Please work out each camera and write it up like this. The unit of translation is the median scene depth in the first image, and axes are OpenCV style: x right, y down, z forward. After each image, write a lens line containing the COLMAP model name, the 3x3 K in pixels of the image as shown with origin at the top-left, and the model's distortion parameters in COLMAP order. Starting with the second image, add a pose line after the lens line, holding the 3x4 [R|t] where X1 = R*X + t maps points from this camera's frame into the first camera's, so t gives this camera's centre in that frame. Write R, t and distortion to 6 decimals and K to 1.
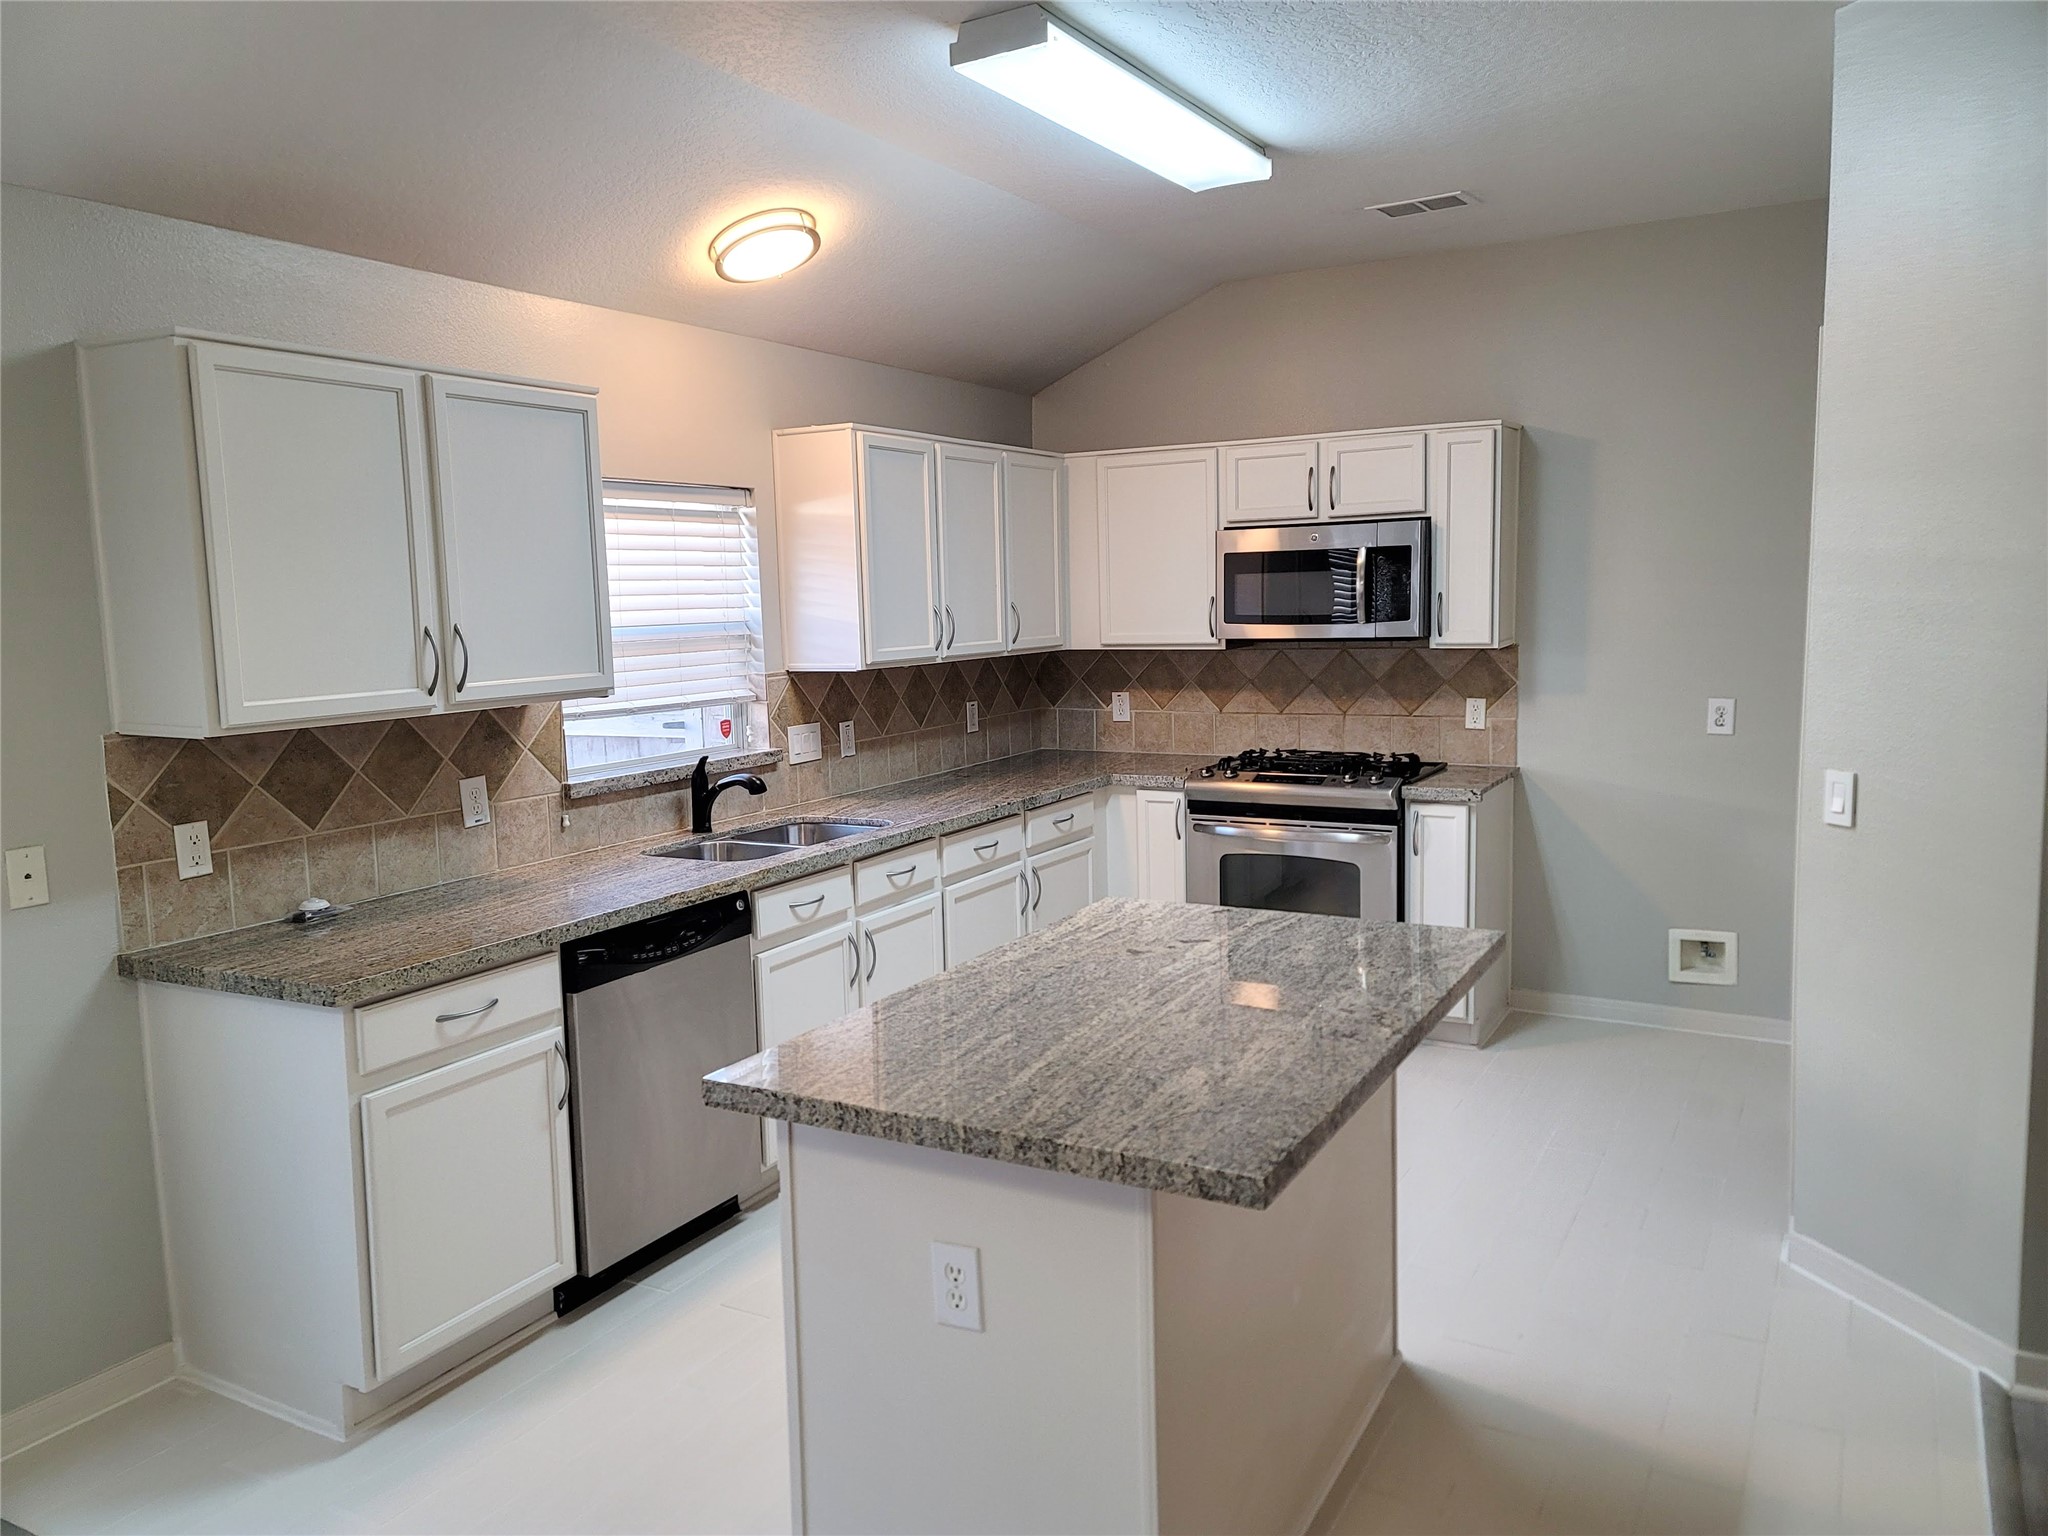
lens RADIAL K [[1487.4, 0, 1023.2], [0, 1487.4, 770.9], [0, 0, 1]] dist [0.003543, 0.000247]
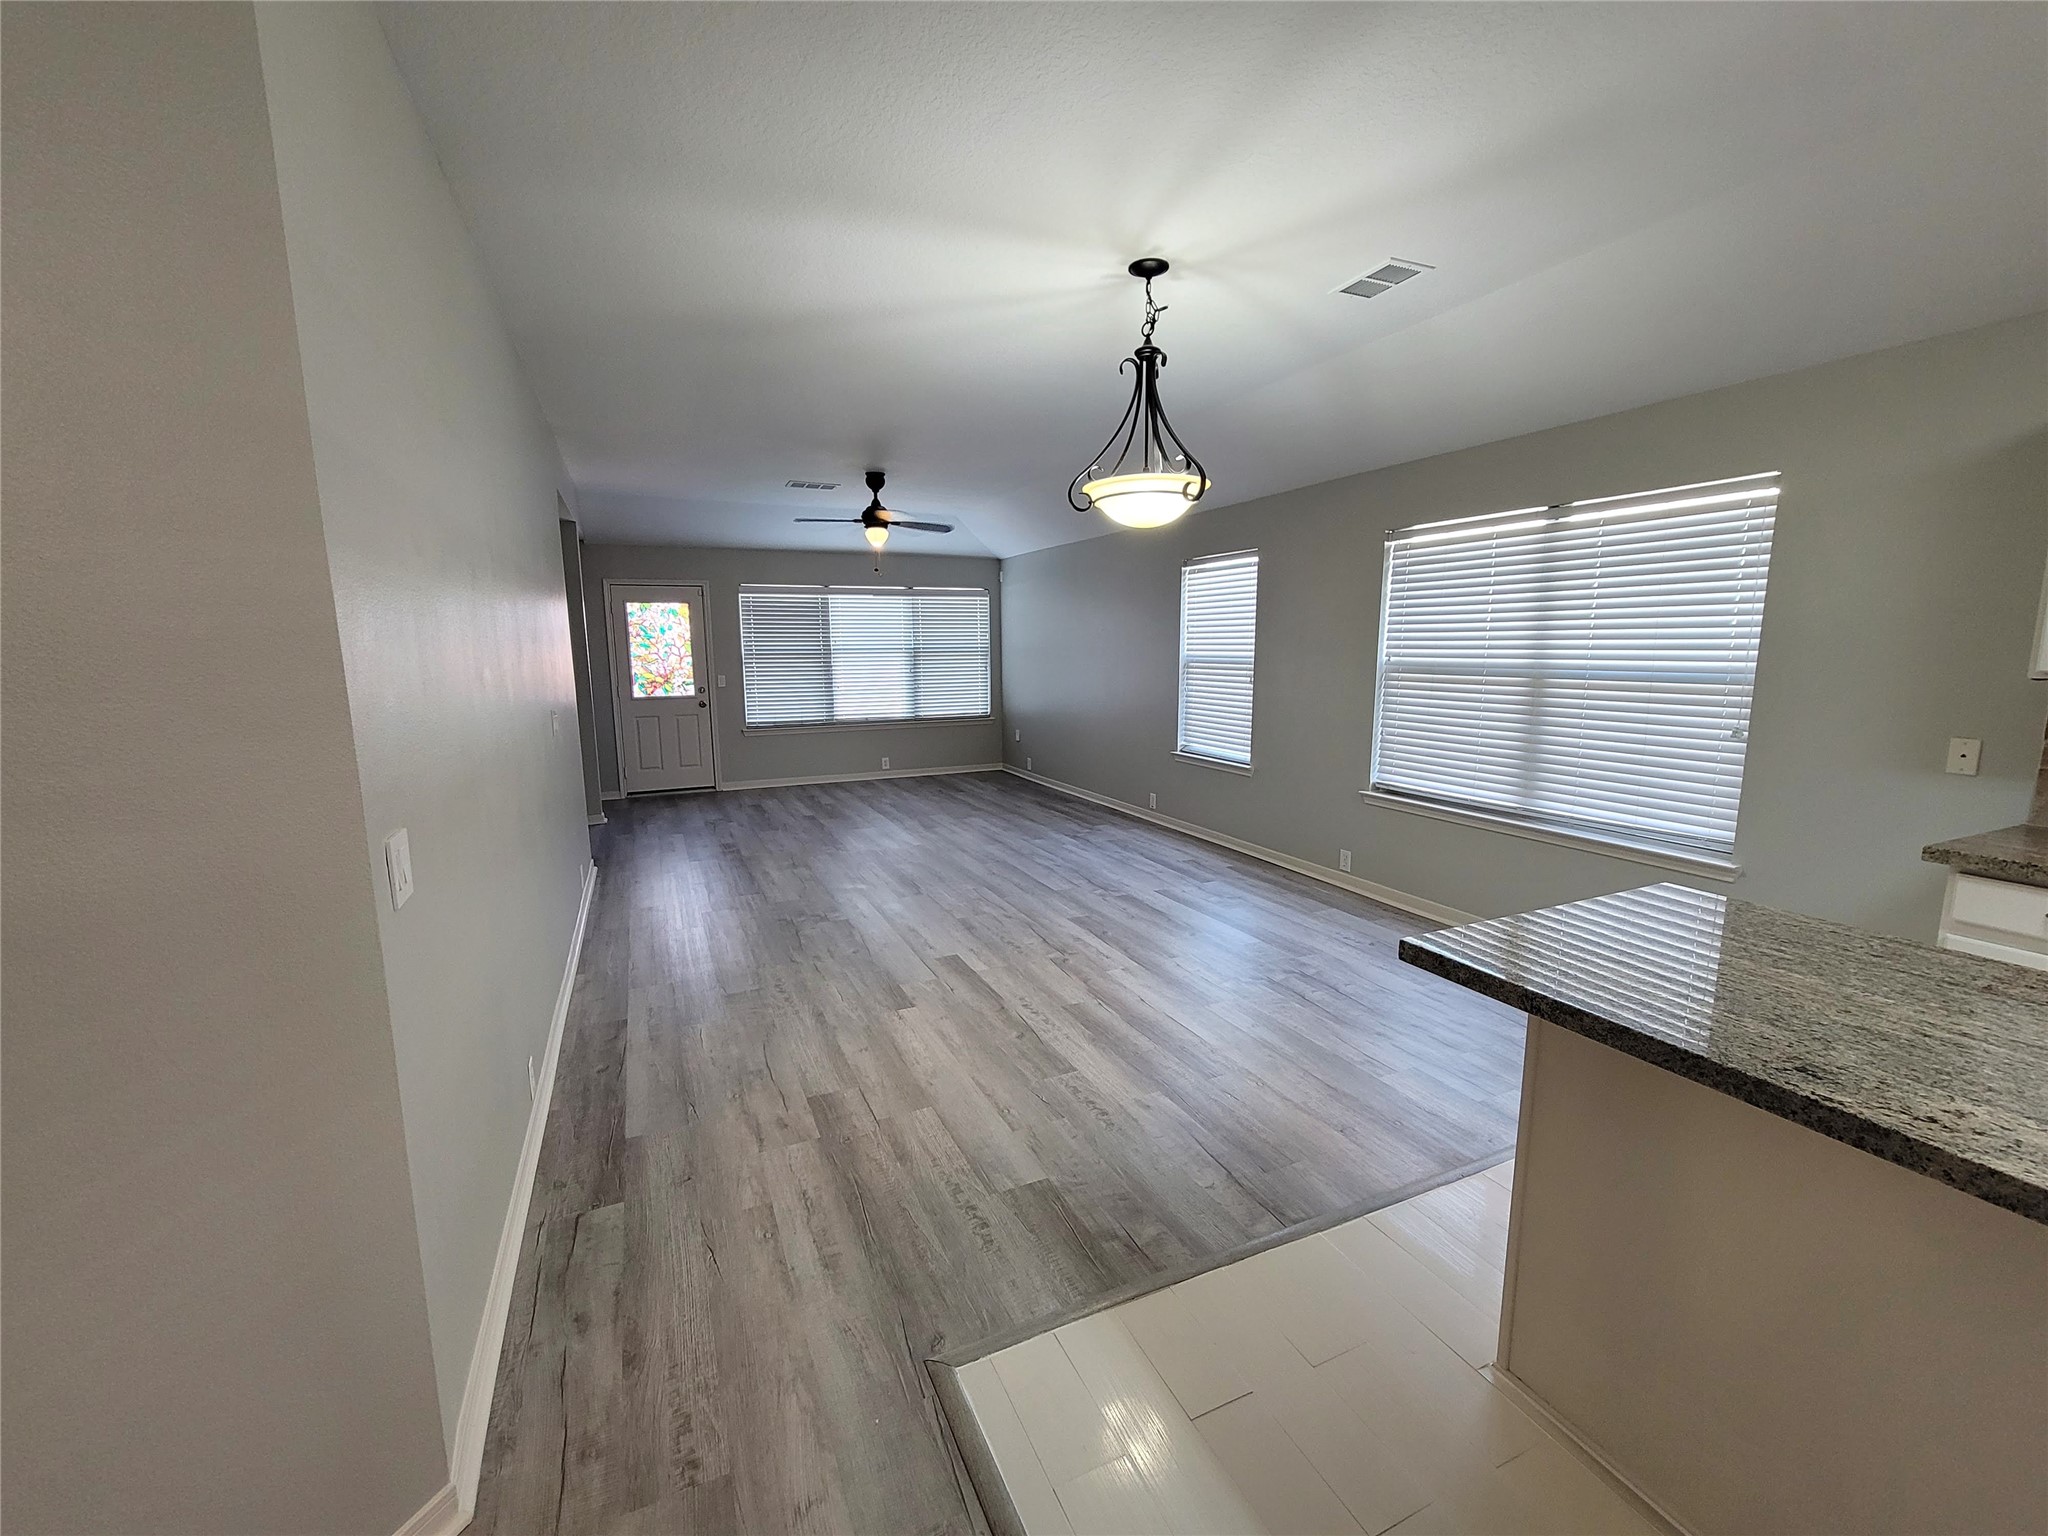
lens RADIAL K [[836.6, 0, 1025.4], [0, 836.6, 768.8], [0, 0, 1]] dist [-0.001128, -0.000078]
pose [[-0.592567, 0.154898, -0.790488, 0.819389], [-0.062959, 0.969429, 0.237157, -0.083175], [0.803057, 0.190300, -0.564699, 0.824958]]
